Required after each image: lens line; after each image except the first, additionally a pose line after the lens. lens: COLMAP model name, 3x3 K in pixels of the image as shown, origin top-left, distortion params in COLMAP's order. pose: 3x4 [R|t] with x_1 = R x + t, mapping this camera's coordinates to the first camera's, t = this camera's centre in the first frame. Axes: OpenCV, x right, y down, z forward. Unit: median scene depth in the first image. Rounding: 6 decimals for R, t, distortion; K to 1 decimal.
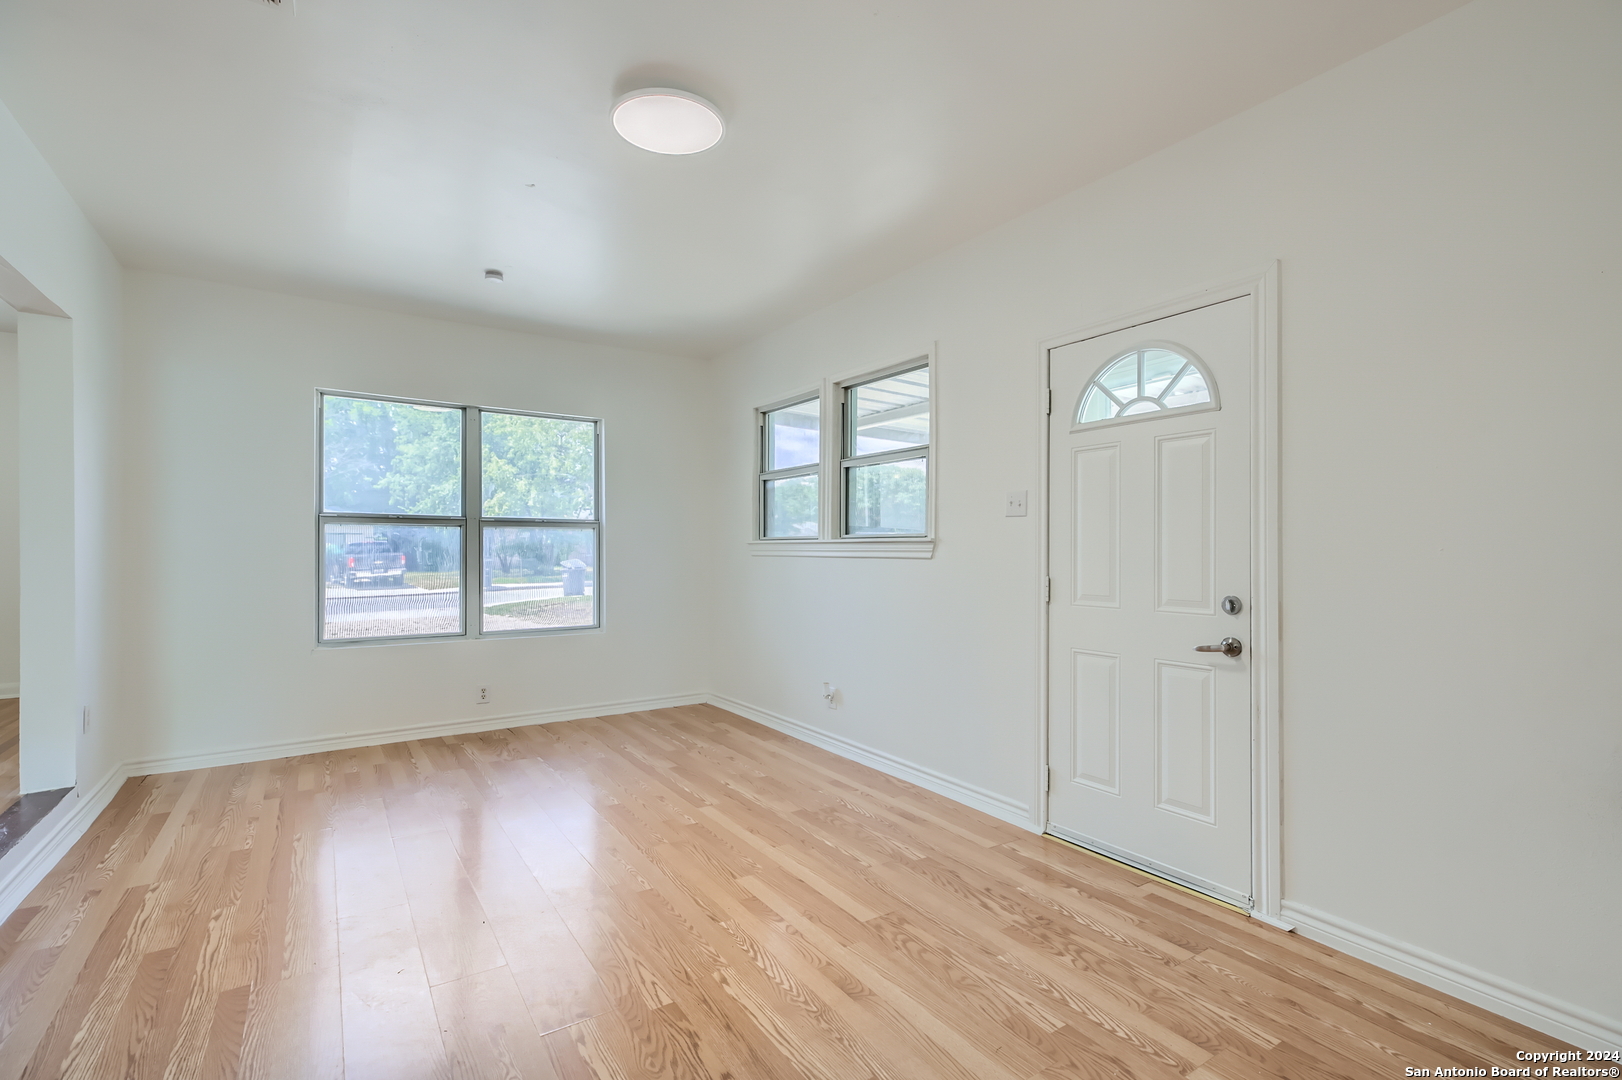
lens RADIAL K [[727.1, 0, 814.2], [0, 727.1, 545.9], [0, 0, 1]] dist [0.010150, -0.000333]
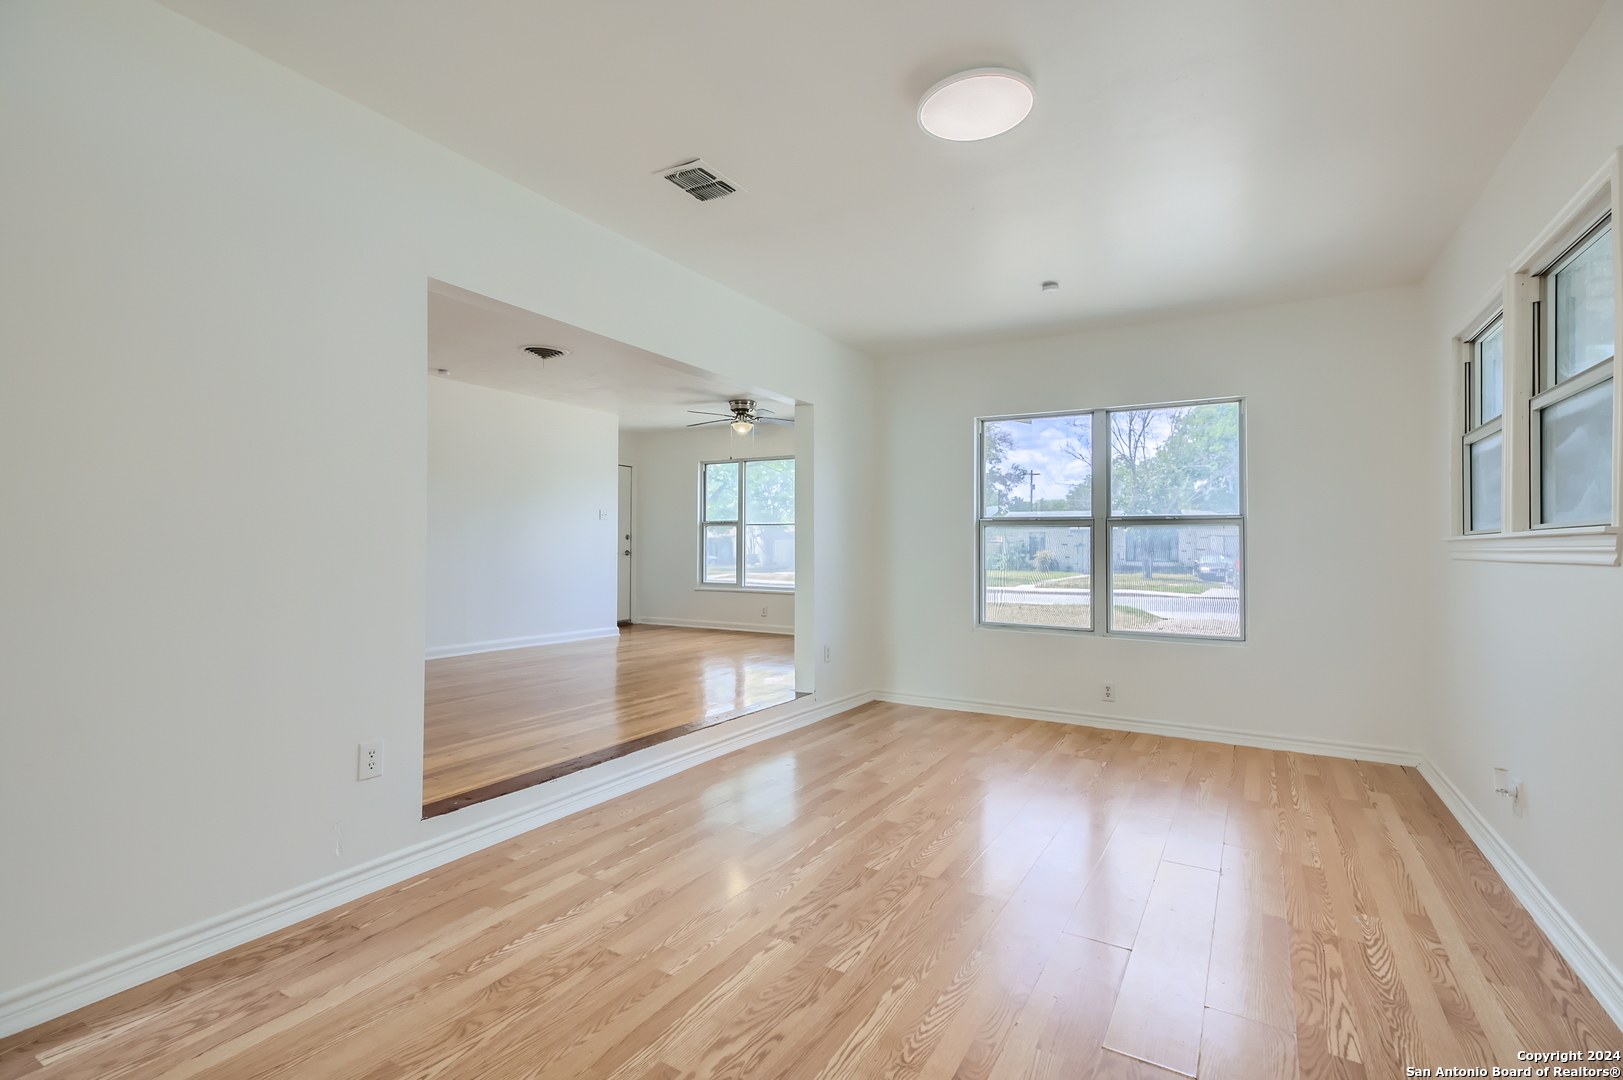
lens RADIAL K [[741.1, 0, 822.1], [0, 741.1, 540.7], [0, 0, 1]] dist [0.003386, 0.000198]
pose [[0.432104, -0.007601, -0.901792, 0.329210], [-0.001412, 0.999958, -0.009105, 0.004215], [0.901823, 0.005207, 0.432075, 0.216817]]
